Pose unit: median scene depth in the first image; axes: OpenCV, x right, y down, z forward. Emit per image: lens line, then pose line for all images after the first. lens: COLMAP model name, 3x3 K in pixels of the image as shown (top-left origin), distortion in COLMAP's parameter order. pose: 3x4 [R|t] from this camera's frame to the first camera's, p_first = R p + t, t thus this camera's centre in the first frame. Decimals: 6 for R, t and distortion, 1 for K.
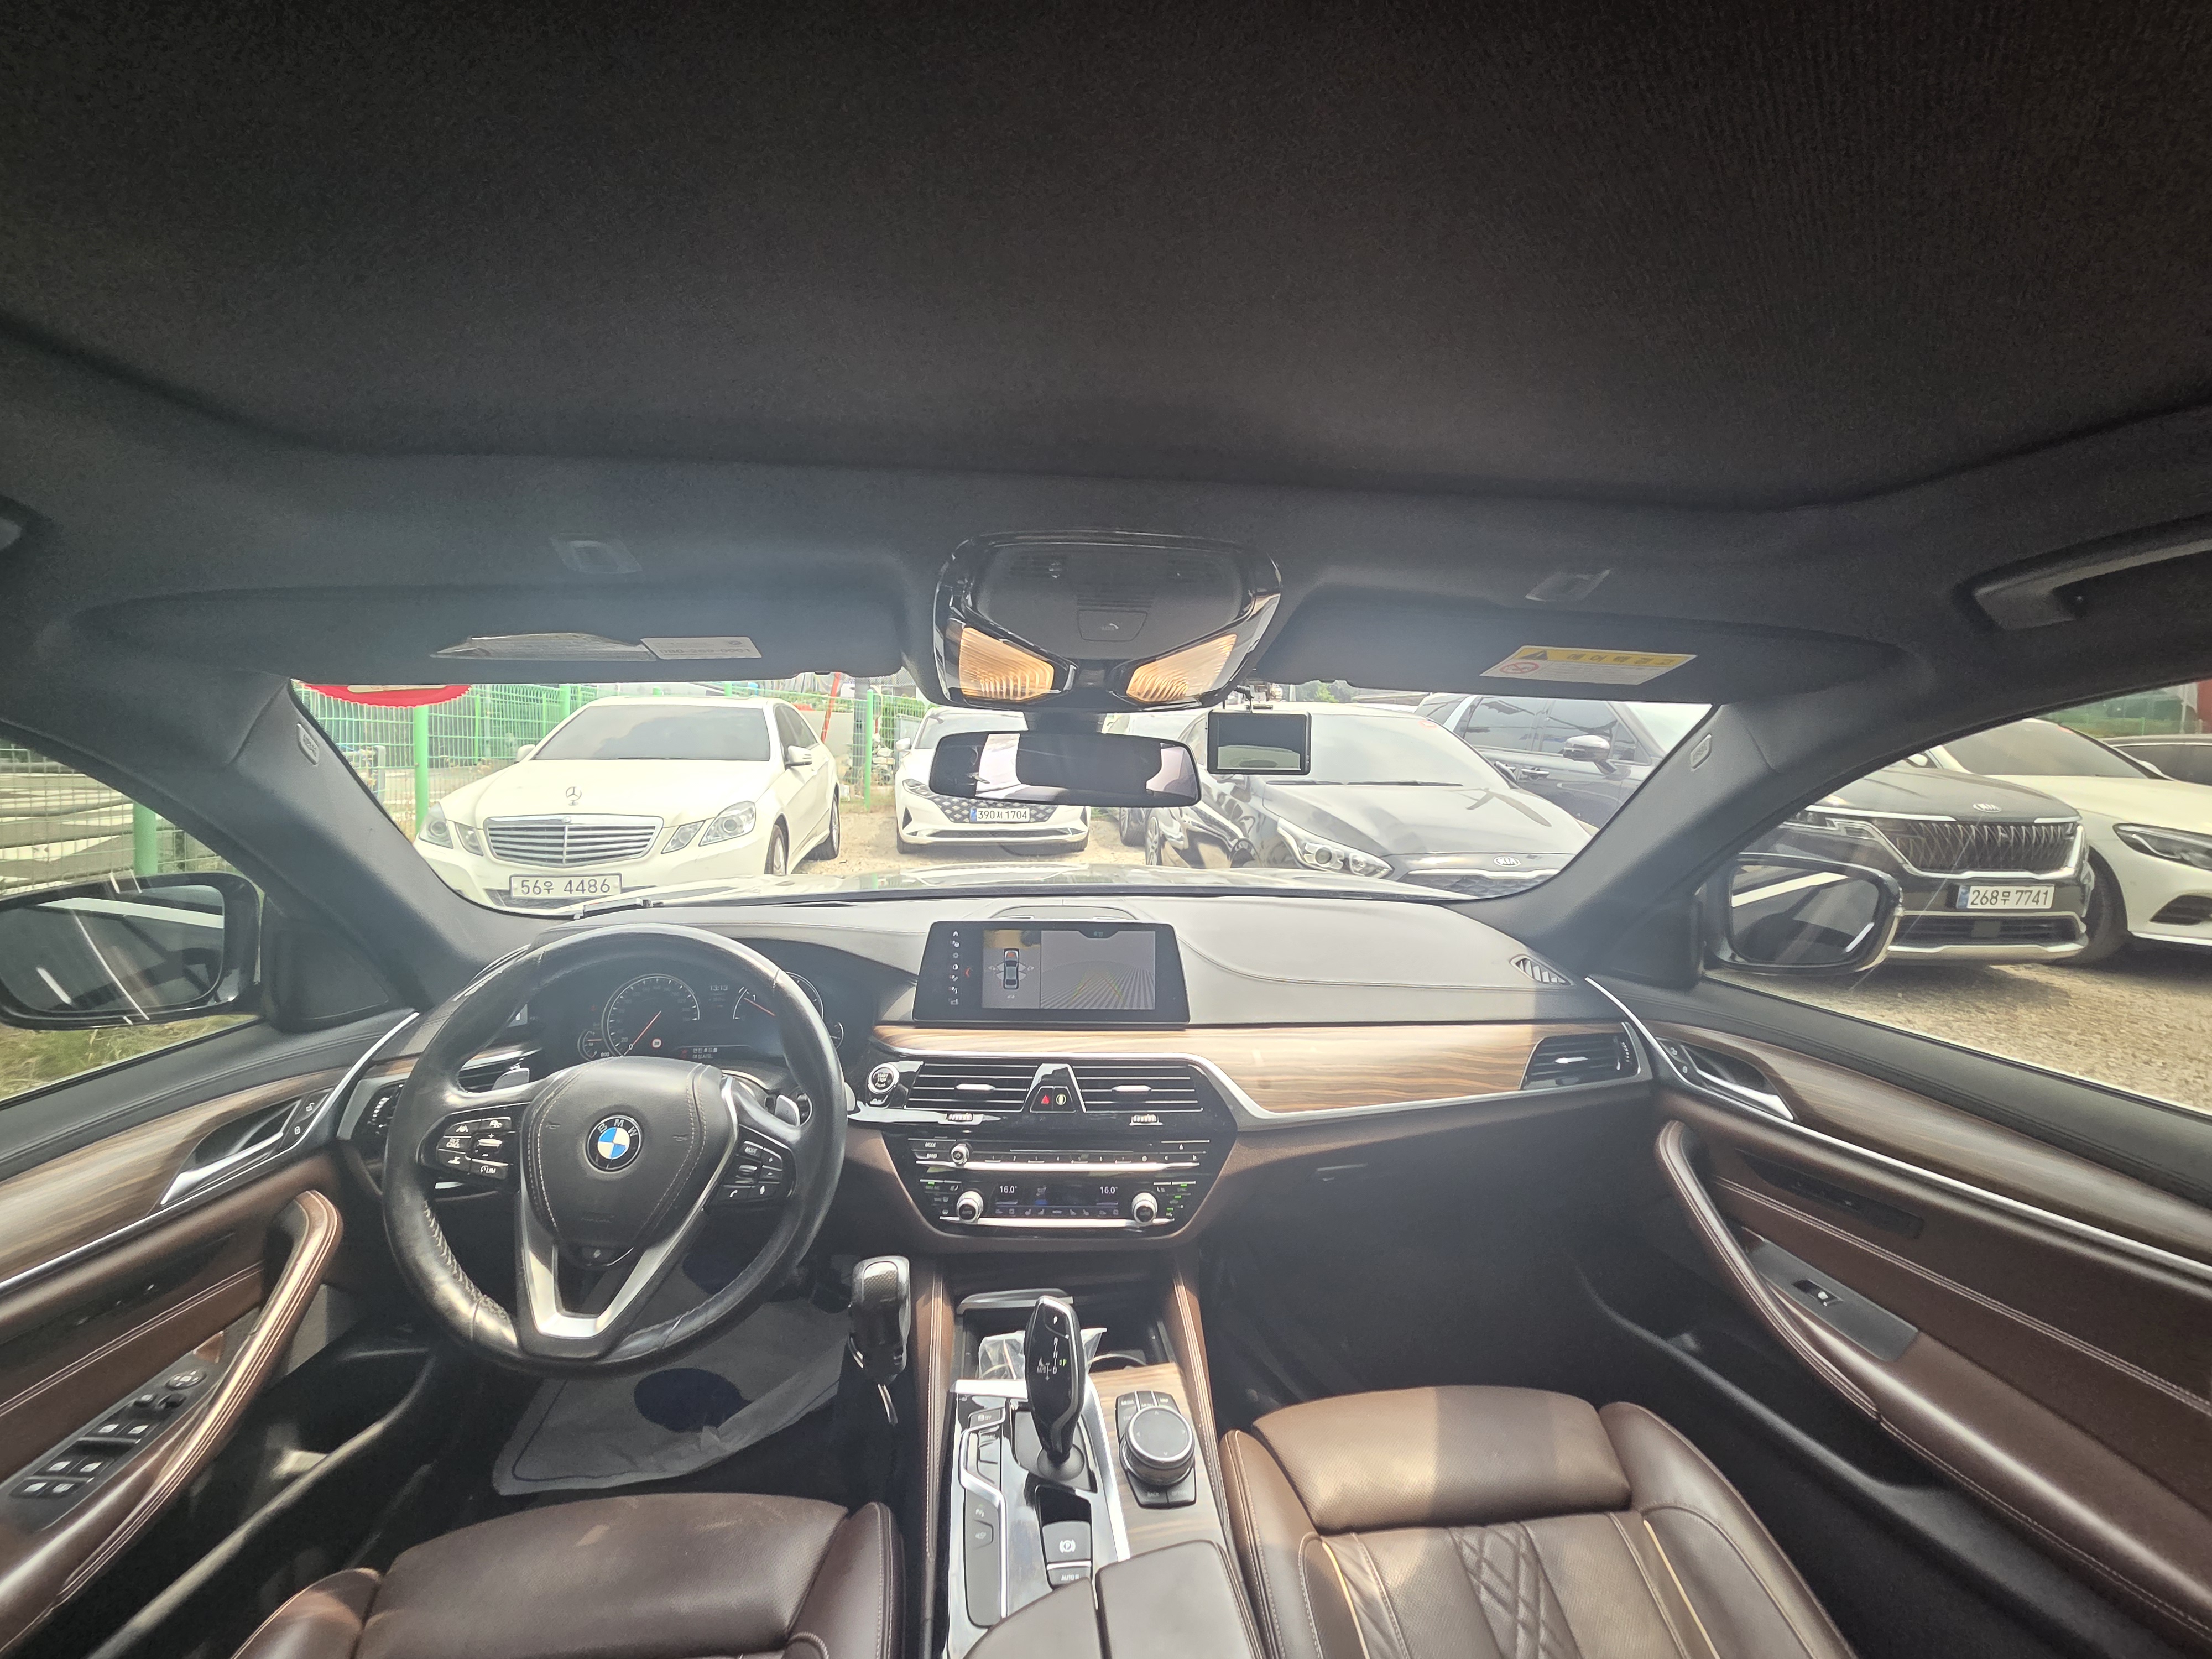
lens RADIAL K [[915.0, 0, 1119.3], [0, 915.0, 807.7], [0, 0, 1]] dist [-0.011211, 0.003537]
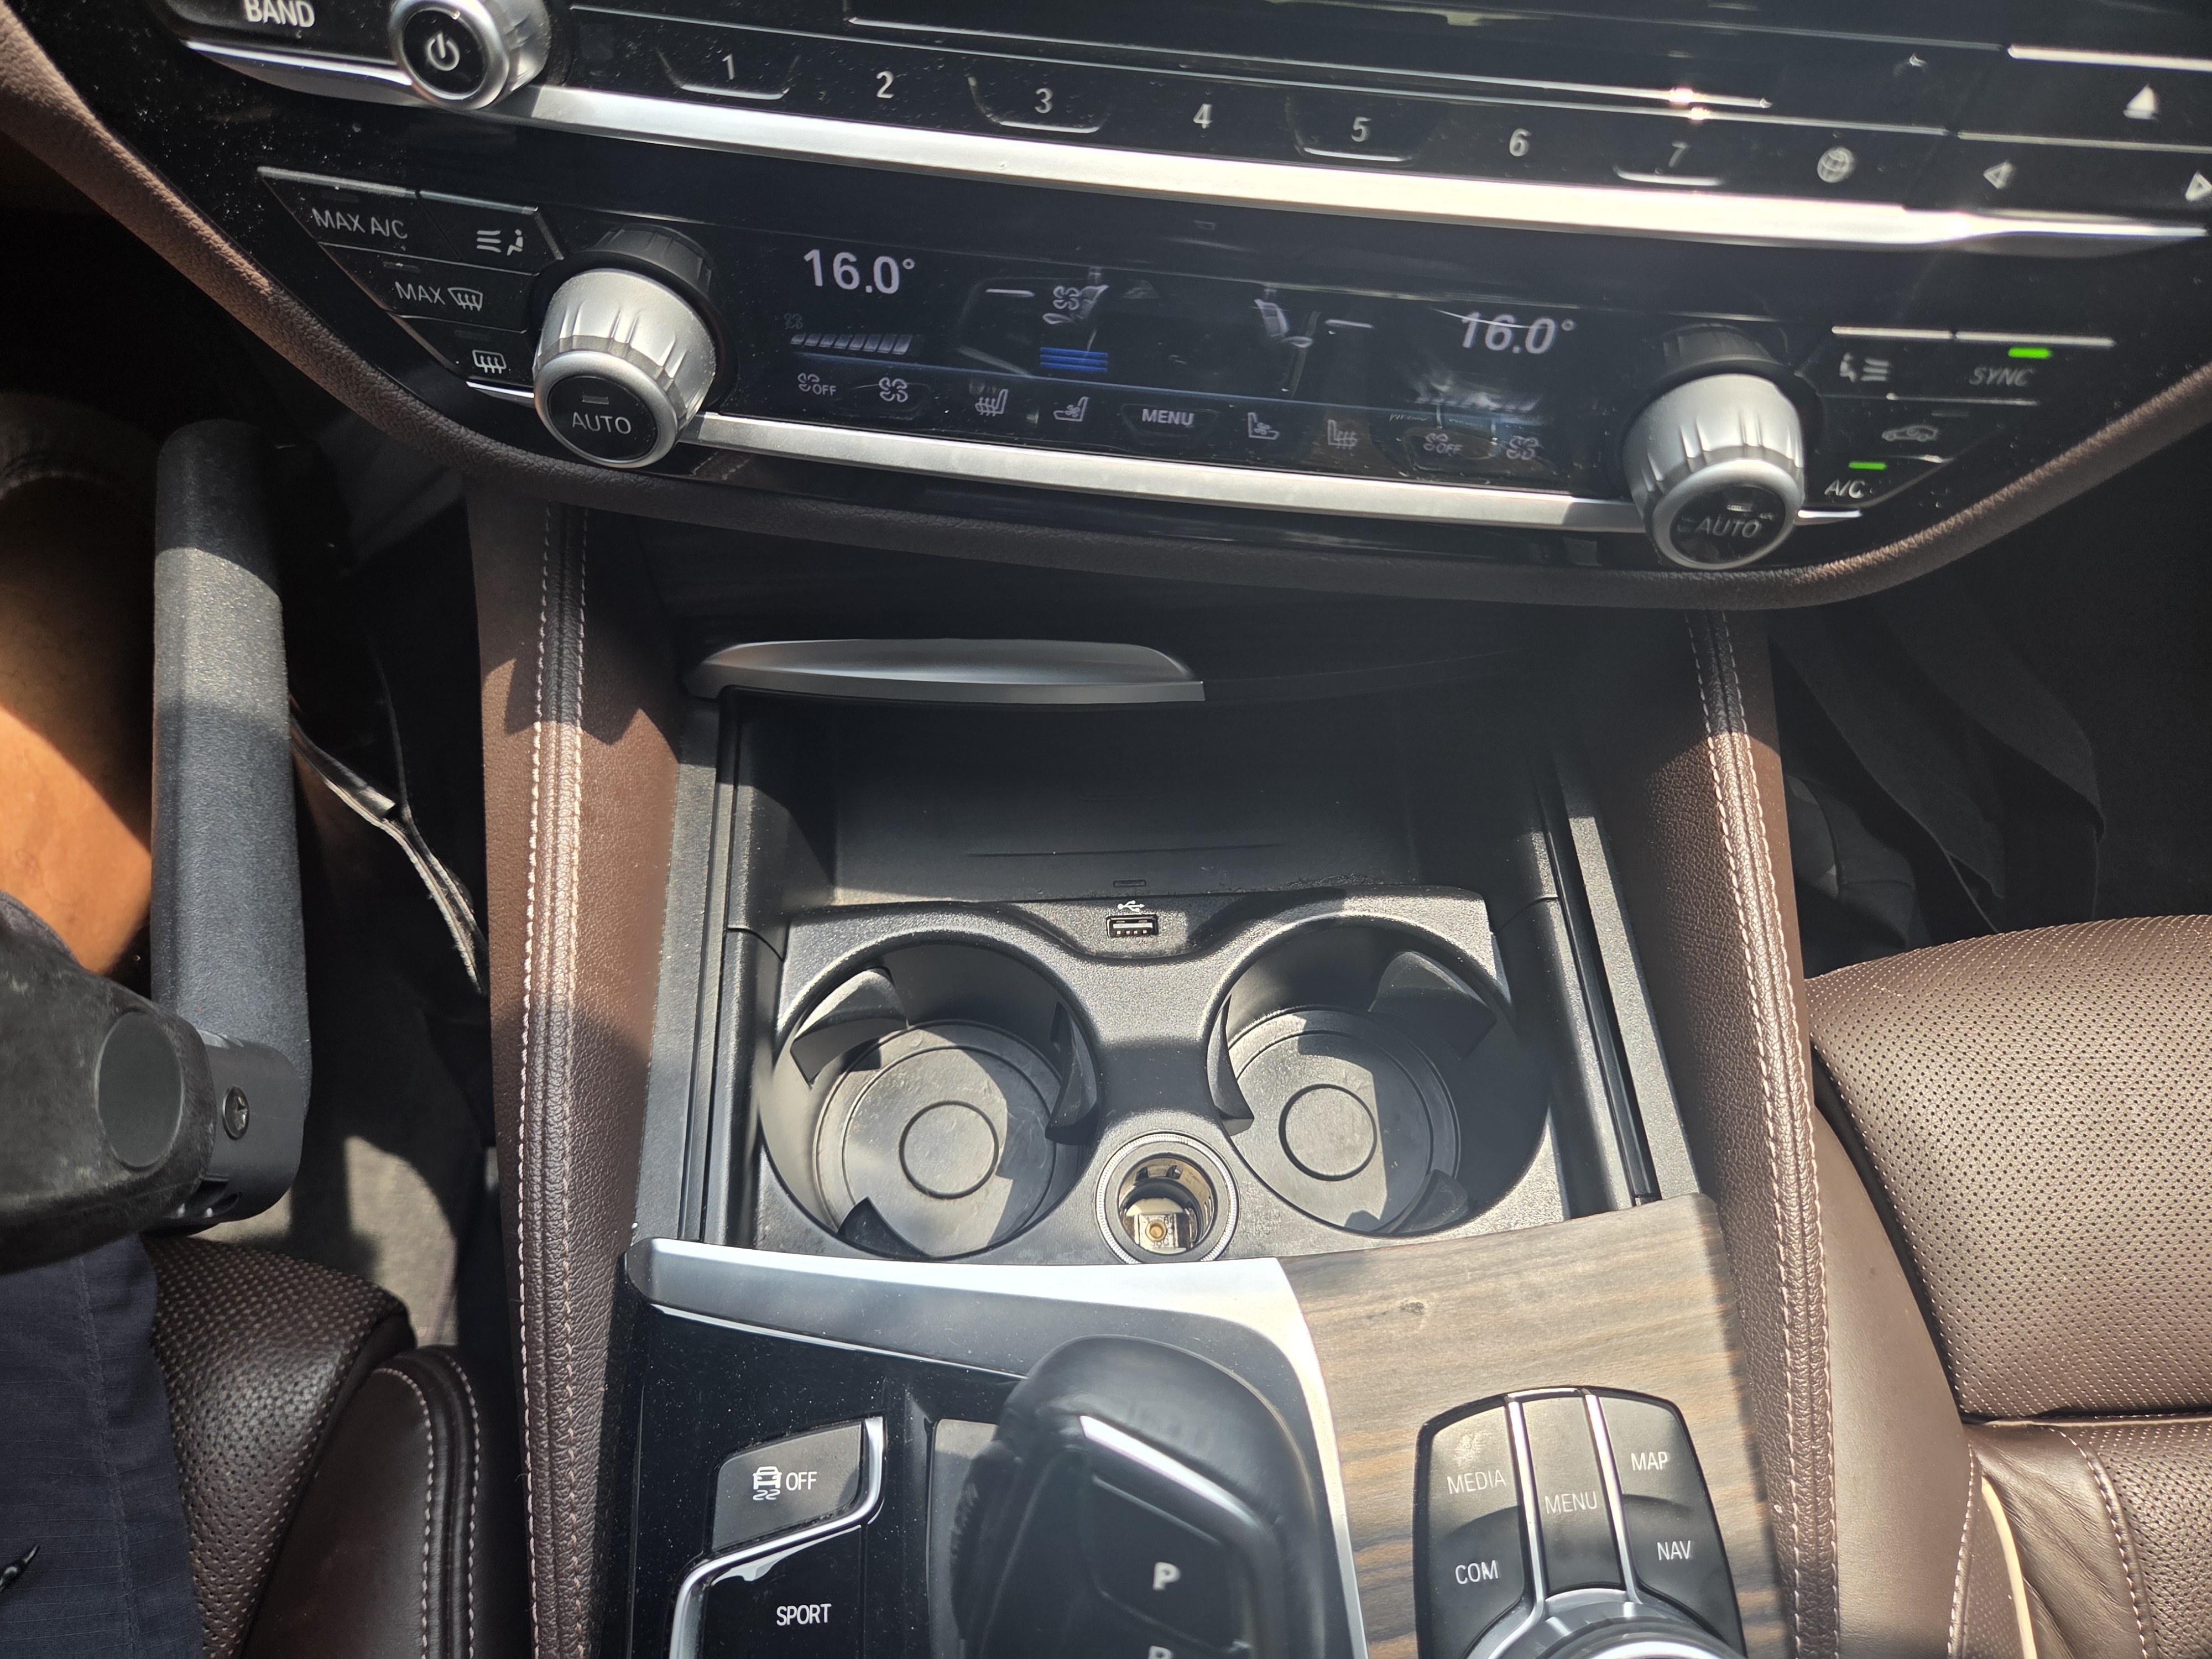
lens RADIAL K [[1511.7, 0, 1106.0], [0, 1511.7, 824.6], [0, 0, 1]] dist [0.042596, -0.046173]
pose [[0.996159, 0.087491, -0.003639, -0.070829], [-0.040519, 0.497380, 0.866586, 0.237548], [0.077629, -0.863110, 0.499014, 0.783874]]
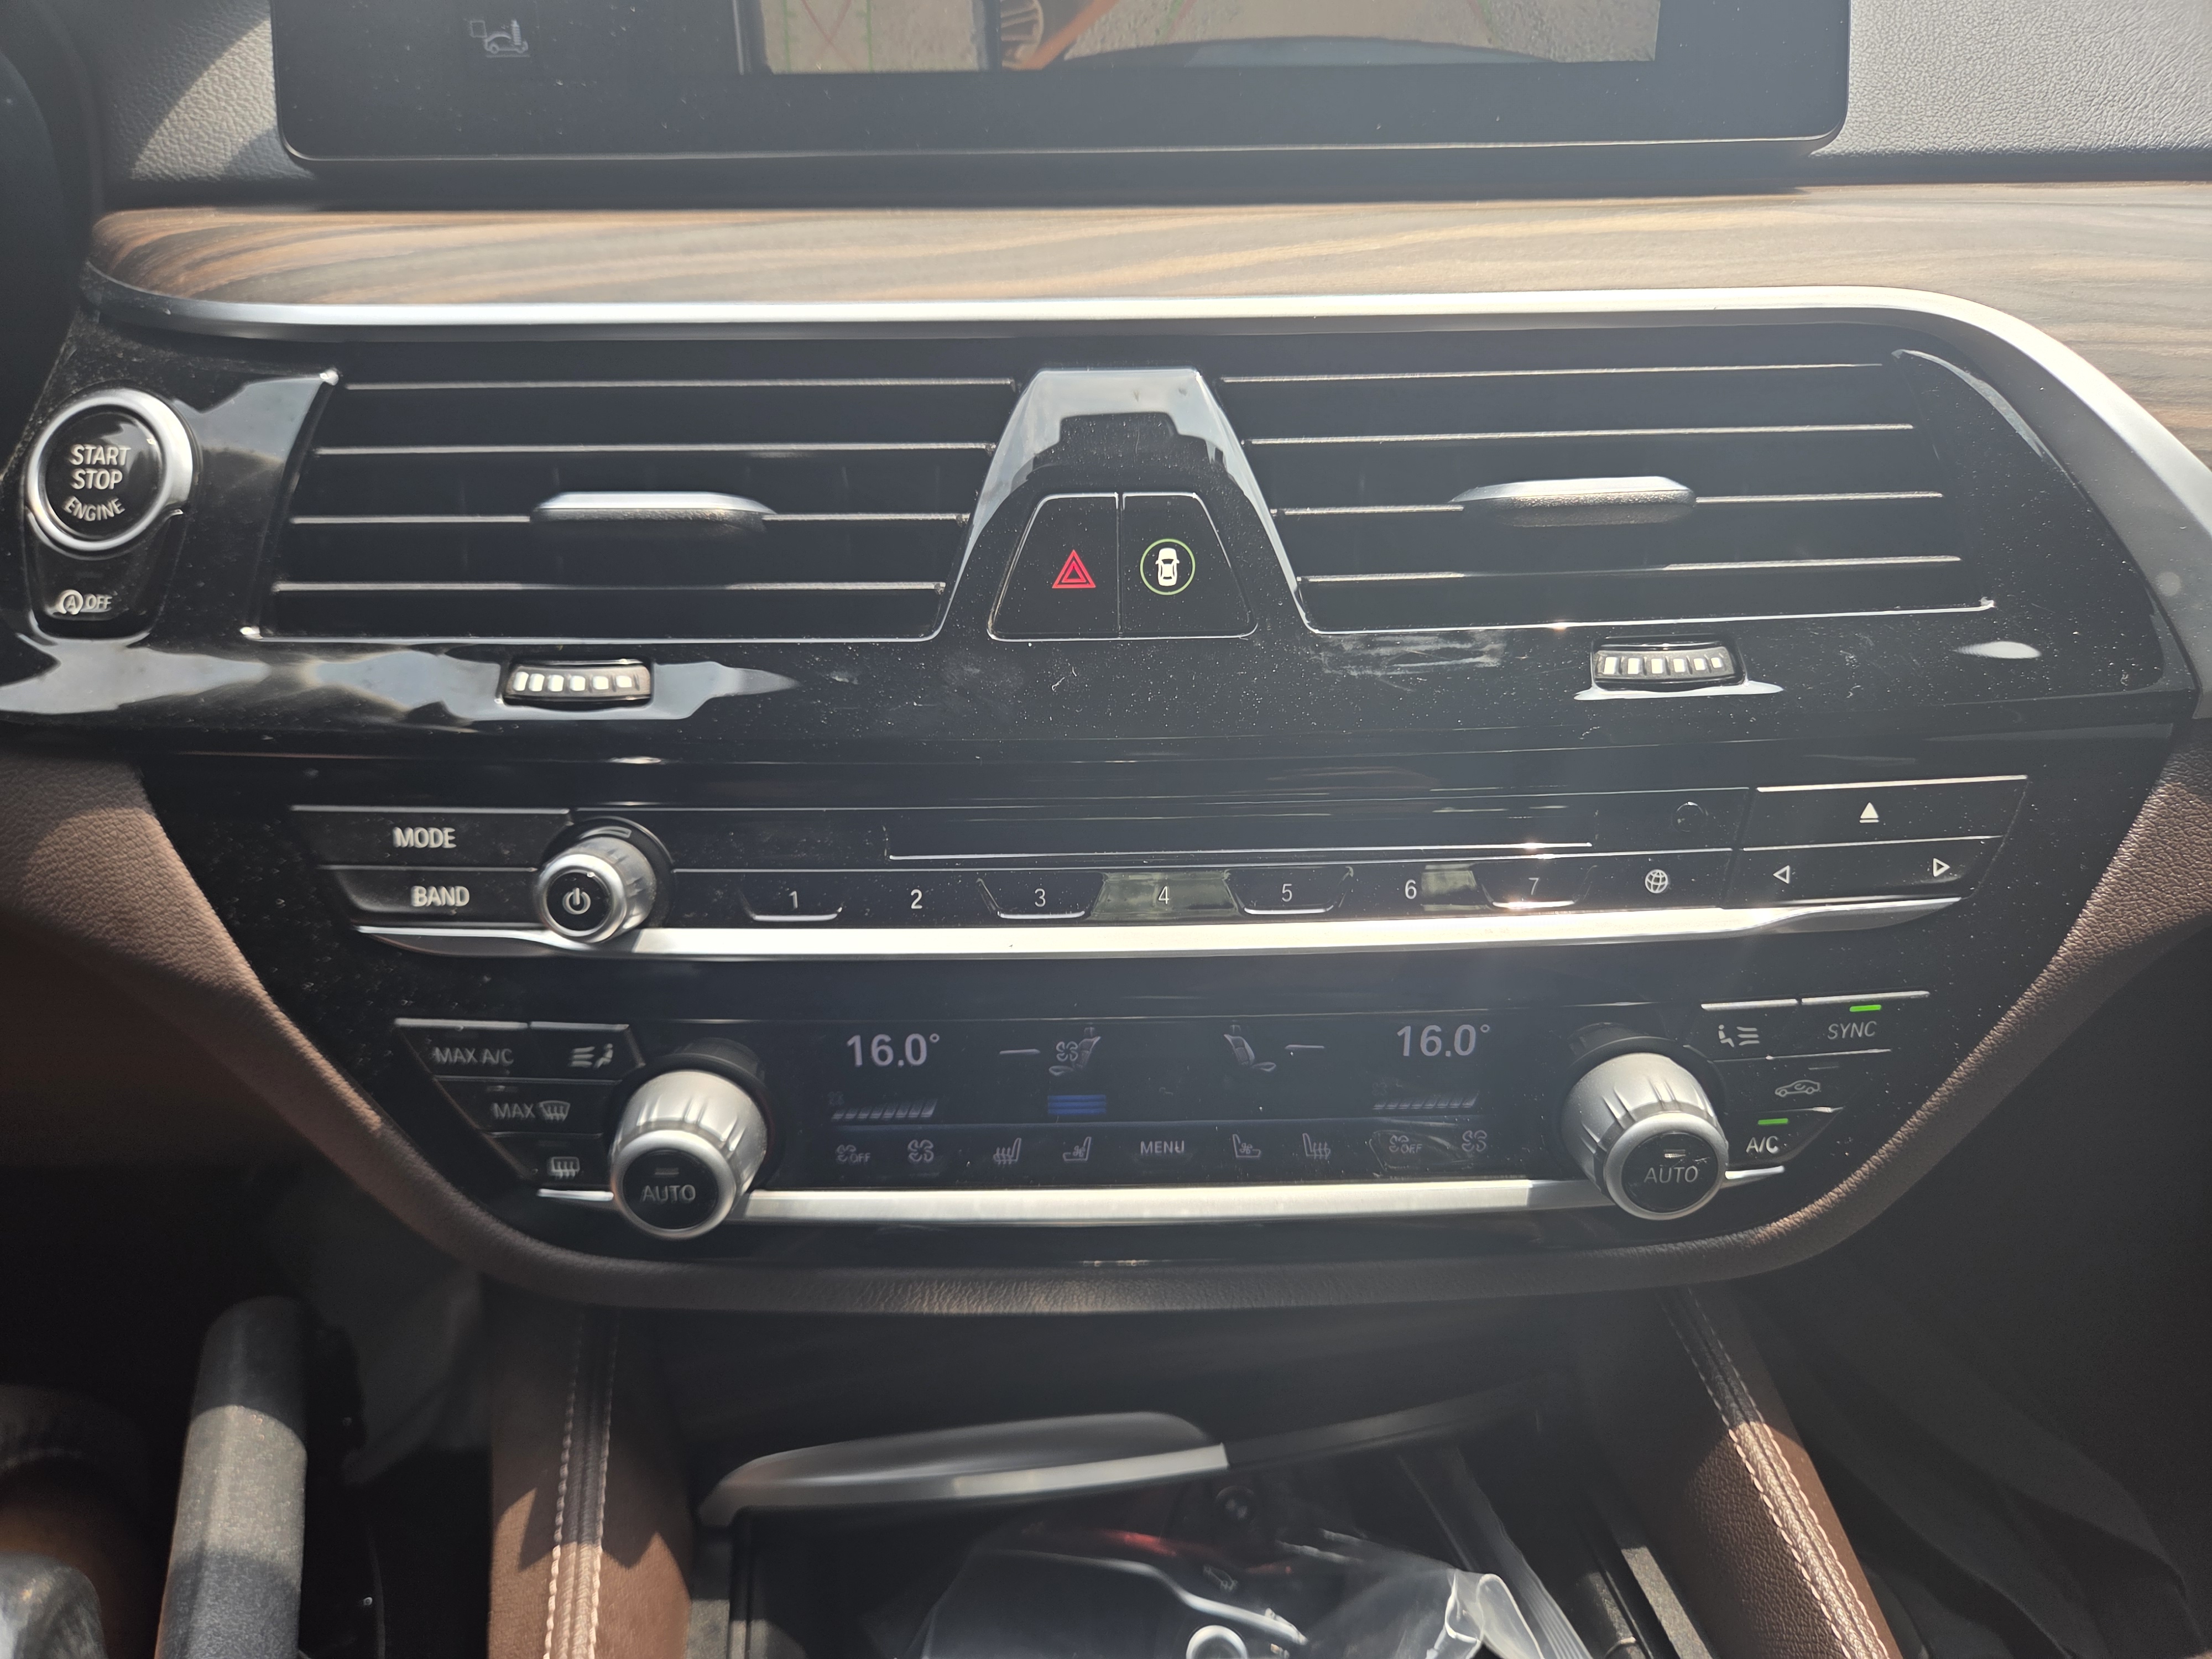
lens RADIAL K [[1511.7, 0, 1087.3], [0, 1511.7, 863.5], [0, 0, 1]] dist [0.042596, -0.046173]
pose [[0.999693, -0.024526, 0.003628, -0.082128], [0.020288, 0.893355, 0.448894, 0.245260], [-0.014251, -0.448683, 0.893577, 0.733903]]
